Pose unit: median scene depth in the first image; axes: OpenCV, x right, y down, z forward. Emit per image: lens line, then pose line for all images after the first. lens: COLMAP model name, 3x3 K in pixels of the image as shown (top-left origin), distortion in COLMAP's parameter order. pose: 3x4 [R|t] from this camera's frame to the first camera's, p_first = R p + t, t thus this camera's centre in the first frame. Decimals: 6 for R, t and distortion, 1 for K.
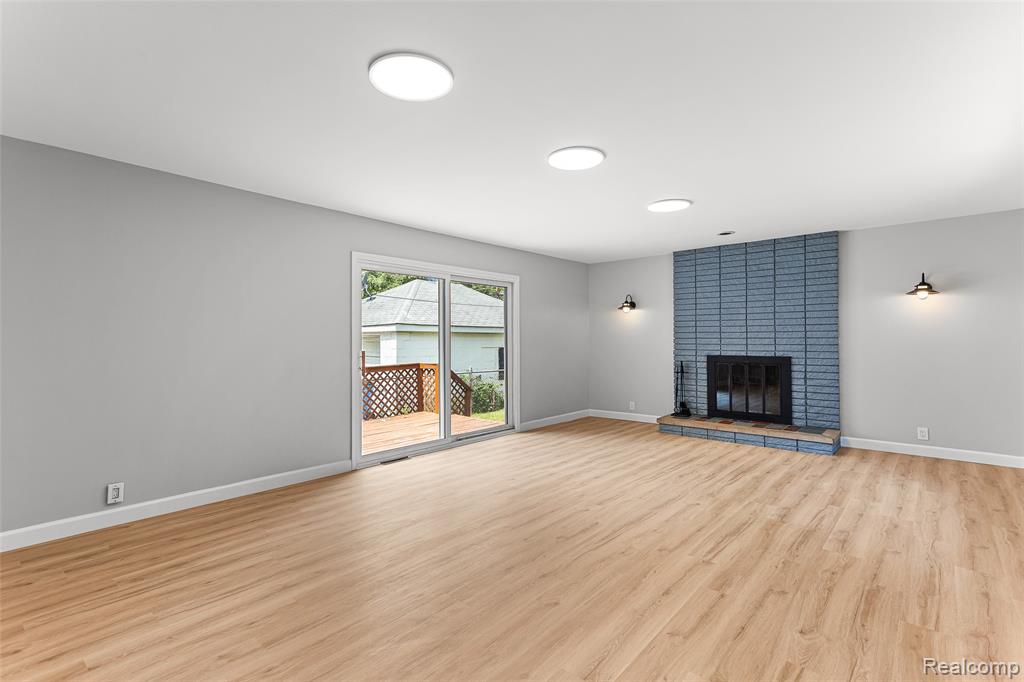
lens RADIAL K [[487.8, 0, 509.0], [0, 487.8, 333.7], [0, 0, 1]] dist [0.026056, 0.000226]
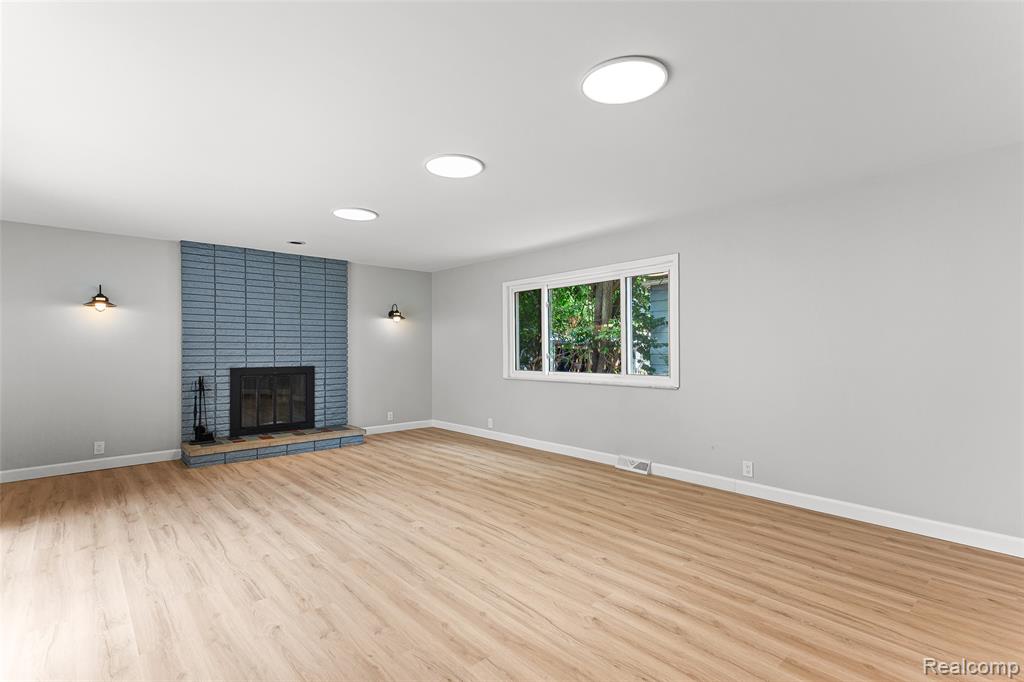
lens RADIAL K [[493.8, 0, 512.0], [0, 493.8, 341.0], [0, 0, 1]] dist [0.026442, 0.000057]
pose [[0.121825, 0.019977, 0.992351, -0.473697], [-0.010077, 0.999771, -0.018890, 0.007583], [-0.992500, -0.007699, 0.121999, 0.427277]]
